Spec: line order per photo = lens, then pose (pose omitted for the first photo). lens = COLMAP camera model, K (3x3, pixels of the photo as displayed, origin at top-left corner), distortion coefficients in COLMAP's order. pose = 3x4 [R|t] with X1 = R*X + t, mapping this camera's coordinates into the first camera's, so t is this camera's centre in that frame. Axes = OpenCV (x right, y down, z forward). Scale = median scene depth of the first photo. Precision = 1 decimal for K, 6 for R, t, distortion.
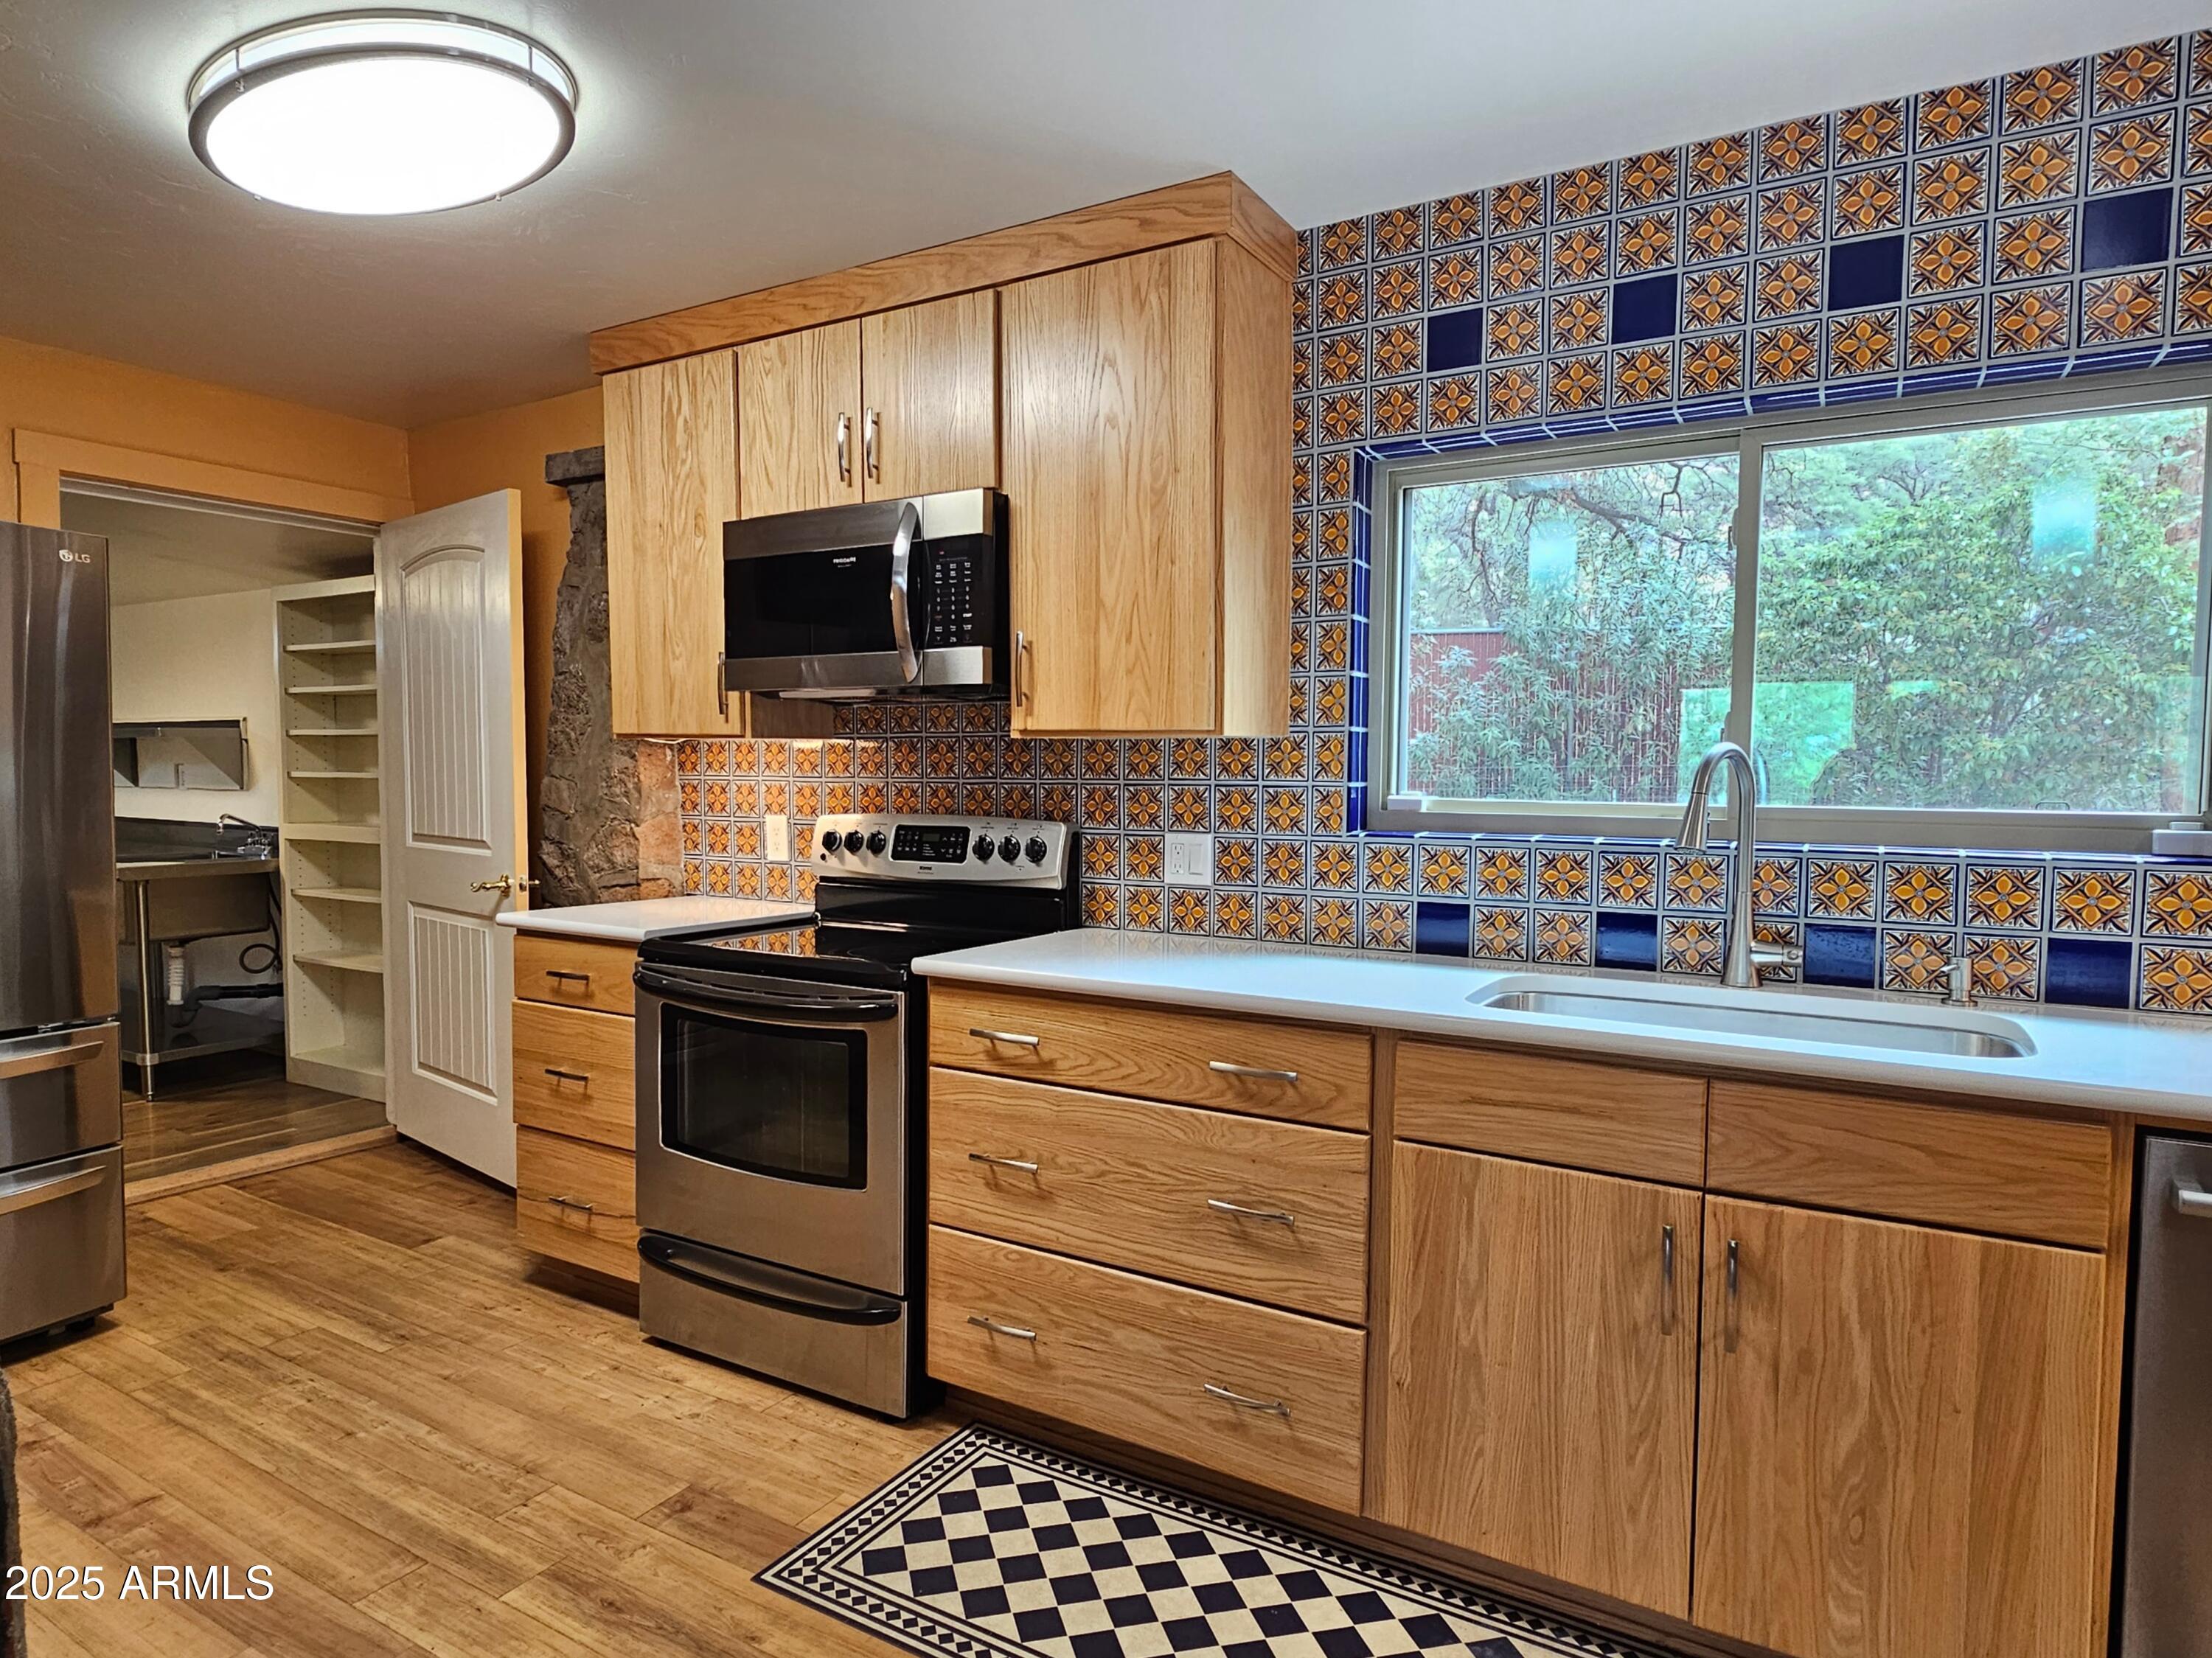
lens RADIAL K [[1294.9, 0, 1093.3], [0, 1294.9, 832.3], [0, 0, 1]] dist [-0.002791, -0.001550]
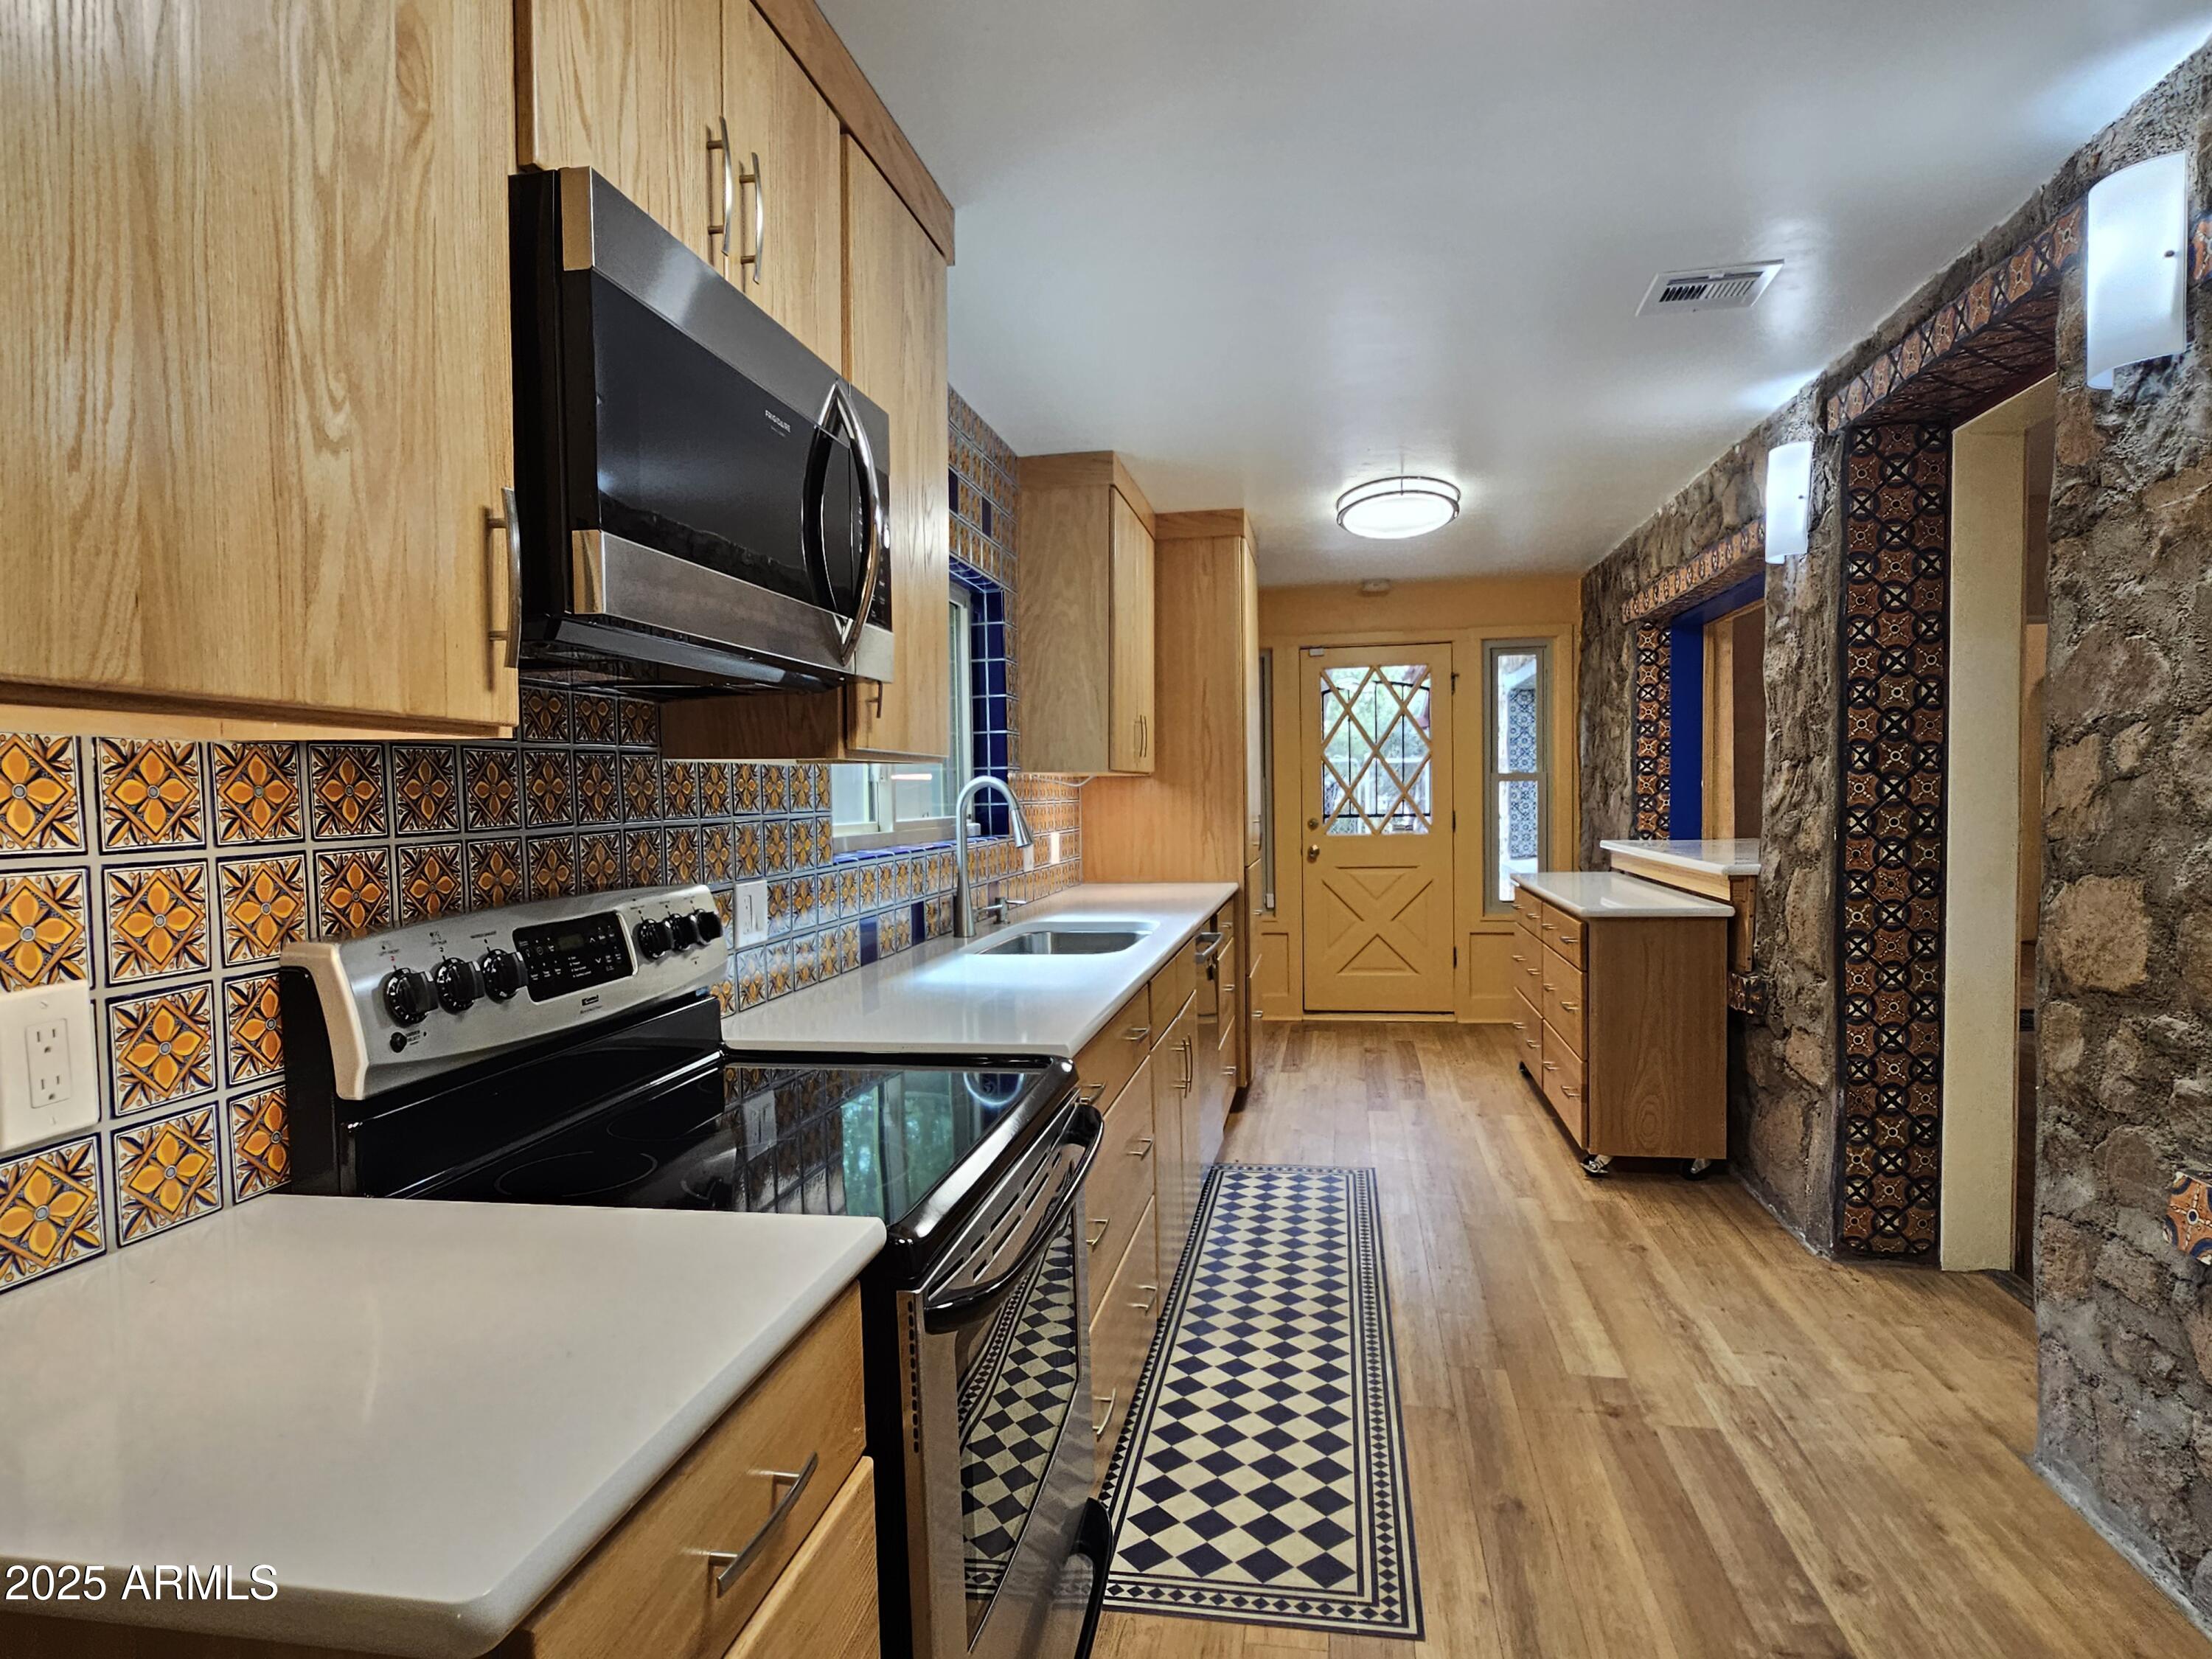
lens RADIAL K [[1295.1, 0, 1101.0], [0, 1295.1, 831.9], [0, 0, 1]] dist [-0.002791, -0.001550]
pose [[-0.359680, -0.029419, 0.932612, -0.705416], [0.064824, 0.996300, 0.056428, -0.057353], [-0.930821, 0.080752, -0.356442, 1.015331]]
